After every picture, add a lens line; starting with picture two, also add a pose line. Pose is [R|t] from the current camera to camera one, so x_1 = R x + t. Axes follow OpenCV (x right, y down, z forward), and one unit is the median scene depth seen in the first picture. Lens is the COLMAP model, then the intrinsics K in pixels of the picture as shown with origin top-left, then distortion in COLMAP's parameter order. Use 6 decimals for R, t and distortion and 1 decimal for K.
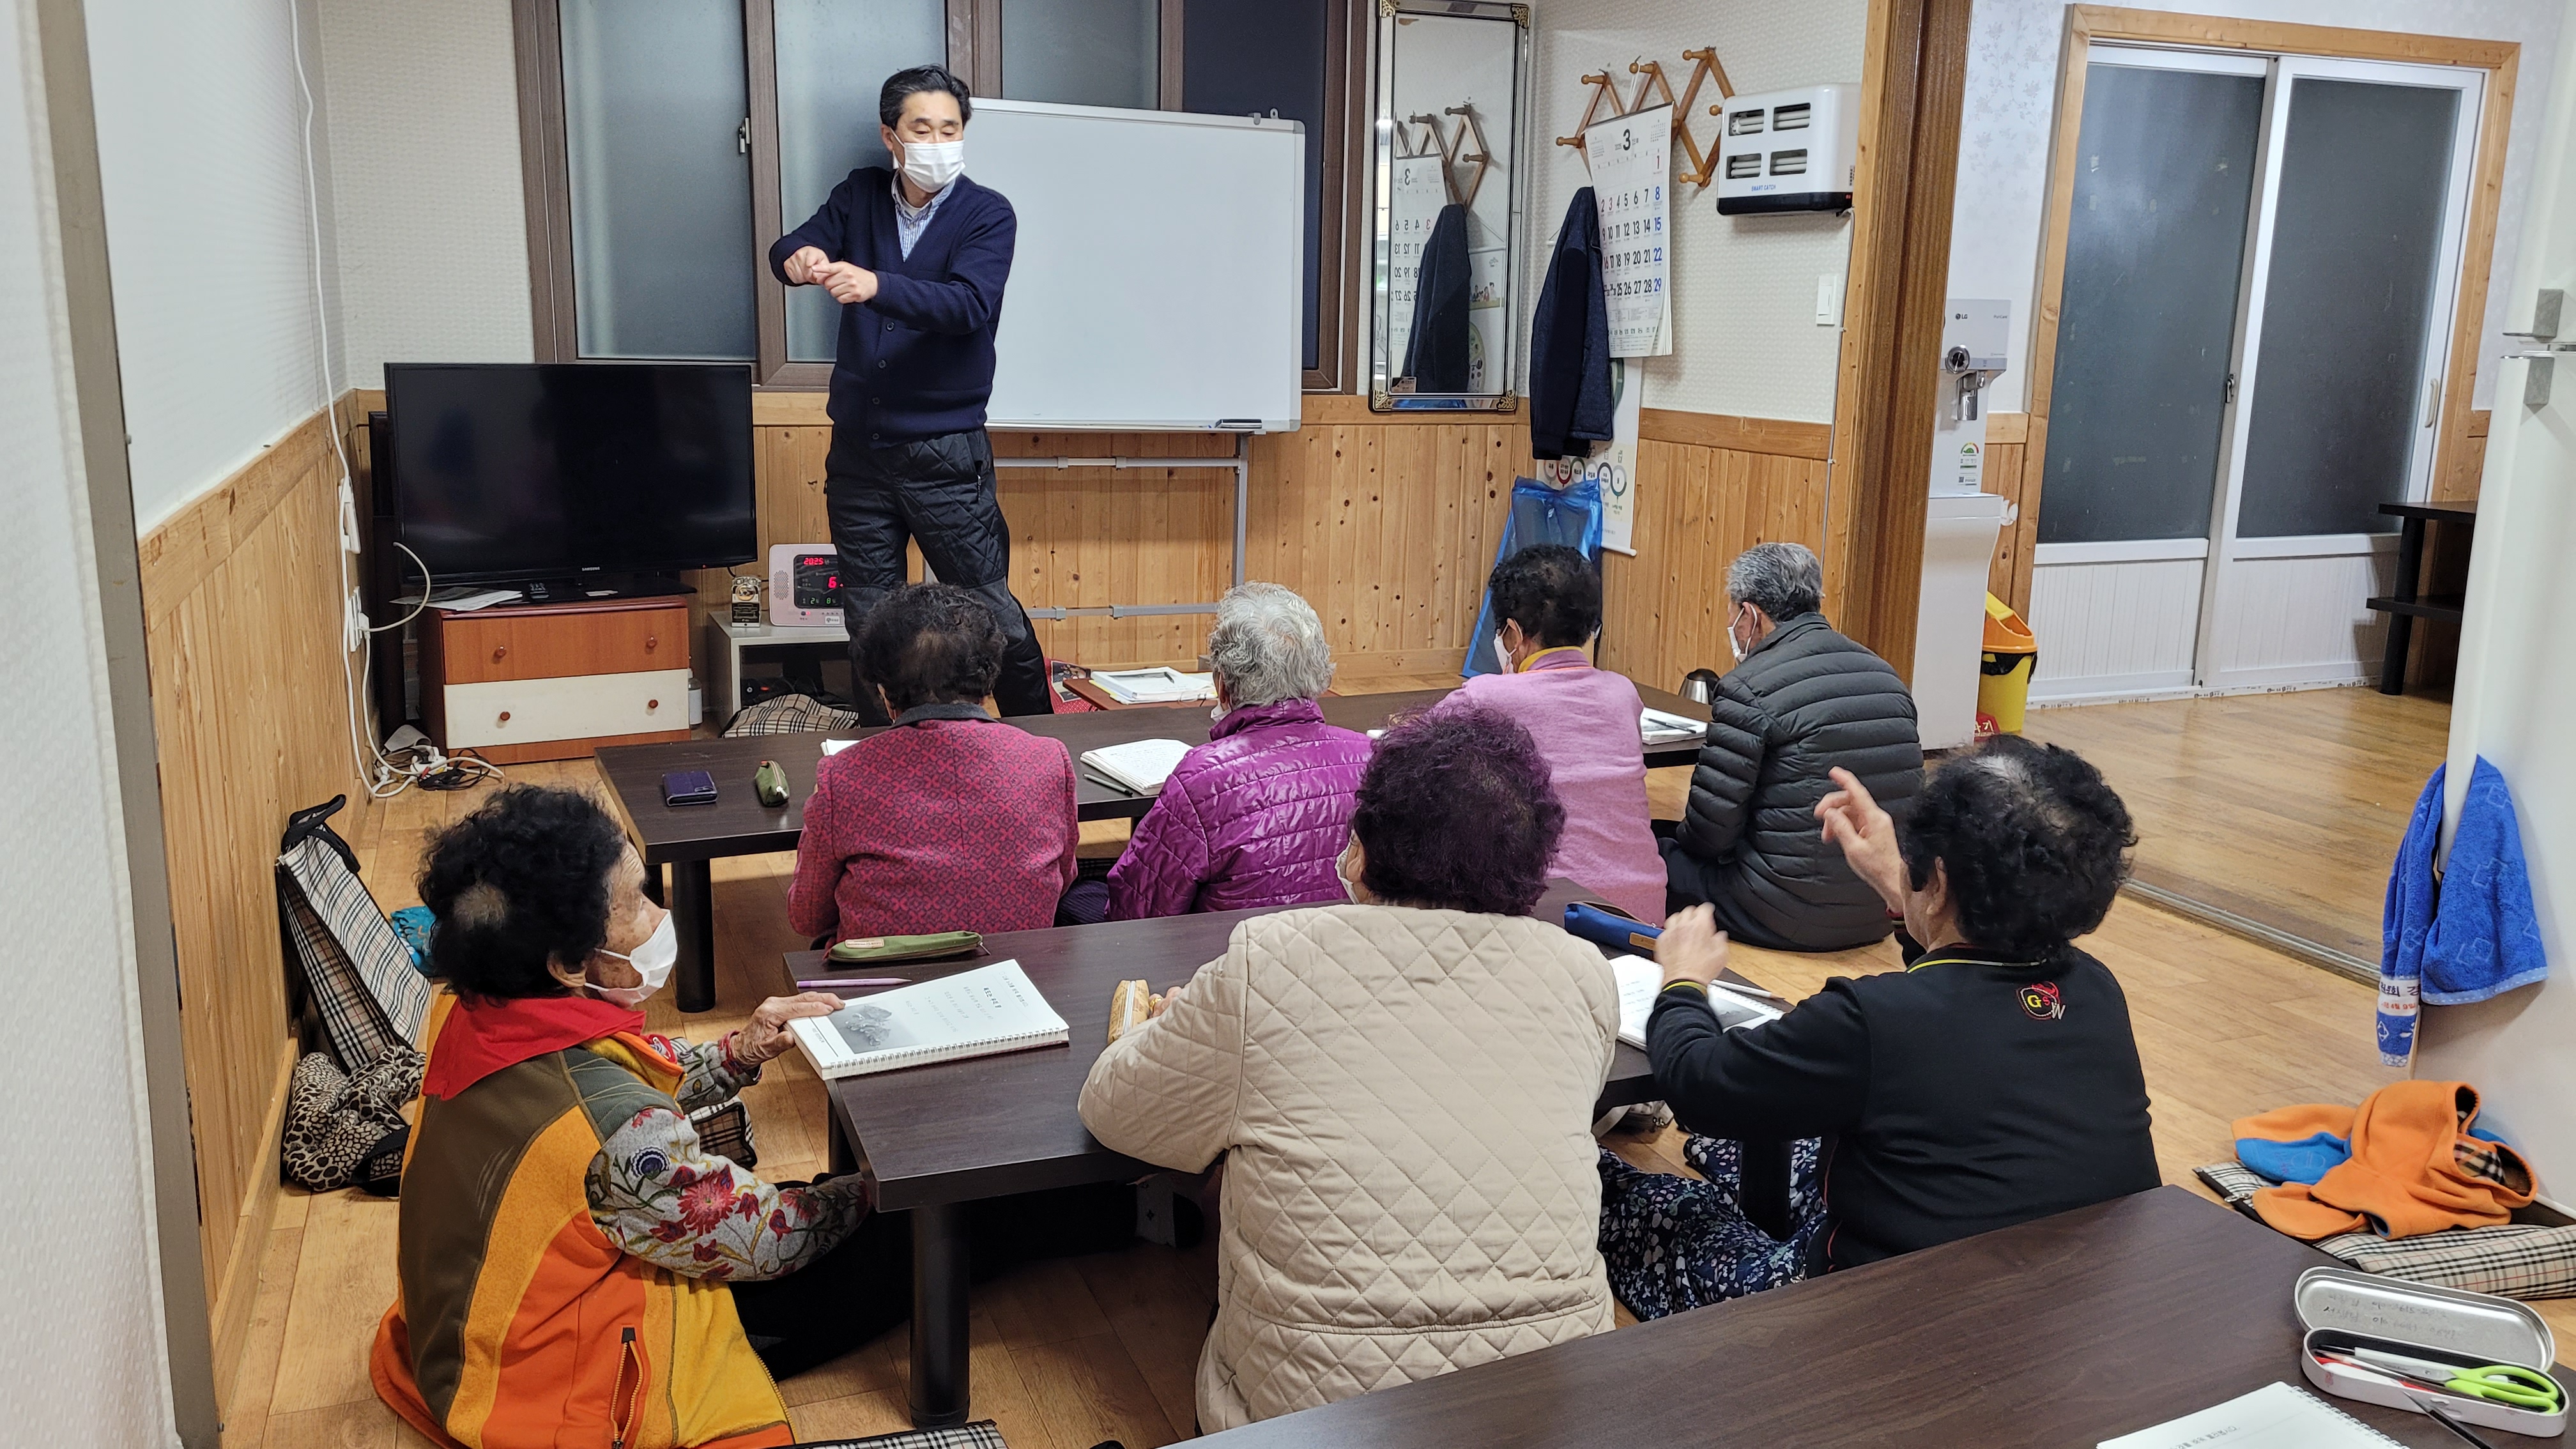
lens RADIAL K [[1925.9, 0, 1307.8], [0, 1925.9, 716.7], [0, 0, 1]] dist [-0.001008, -0.027856]
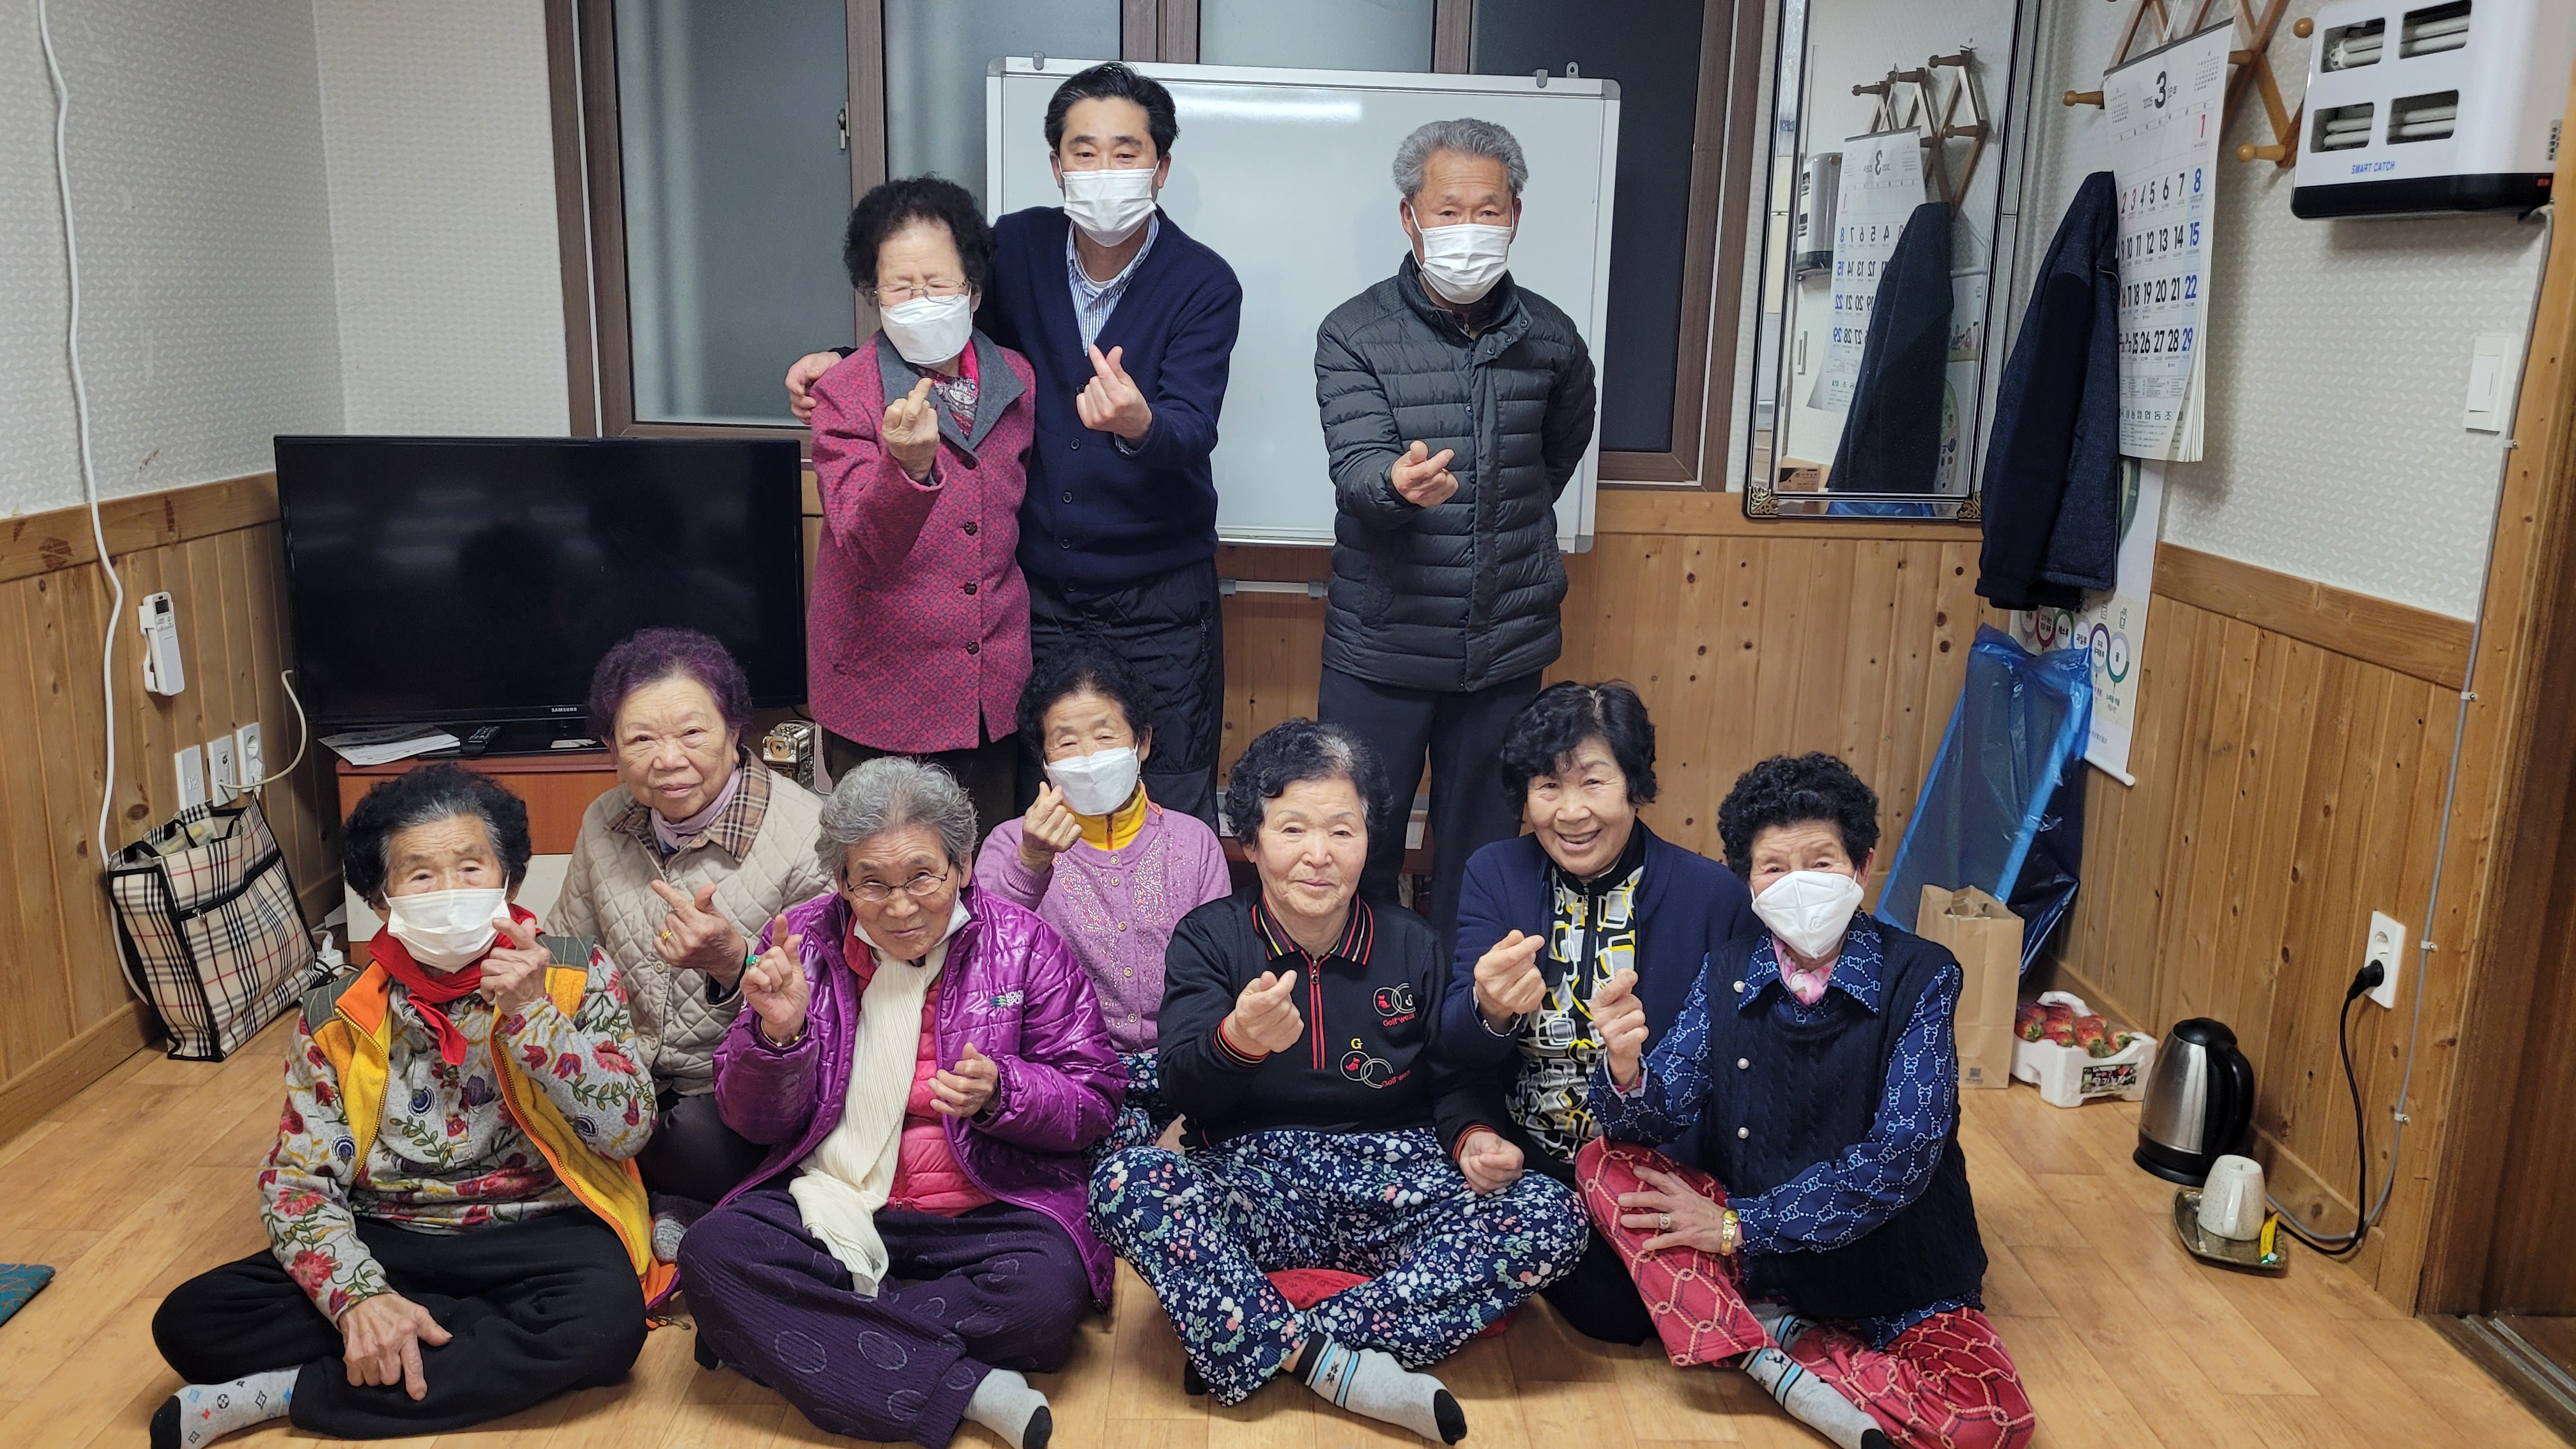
lens RADIAL K [[1925.9, 0, 1268.2], [0, 1925.9, 729.5], [0, 0, 1]] dist [-0.001008, -0.027856]
pose [[0.926794, 0.082865, -0.366315, 0.141234], [-0.080366, 0.996520, 0.022096, -0.094709], [0.366871, 0.008961, 0.930229, 0.350840]]
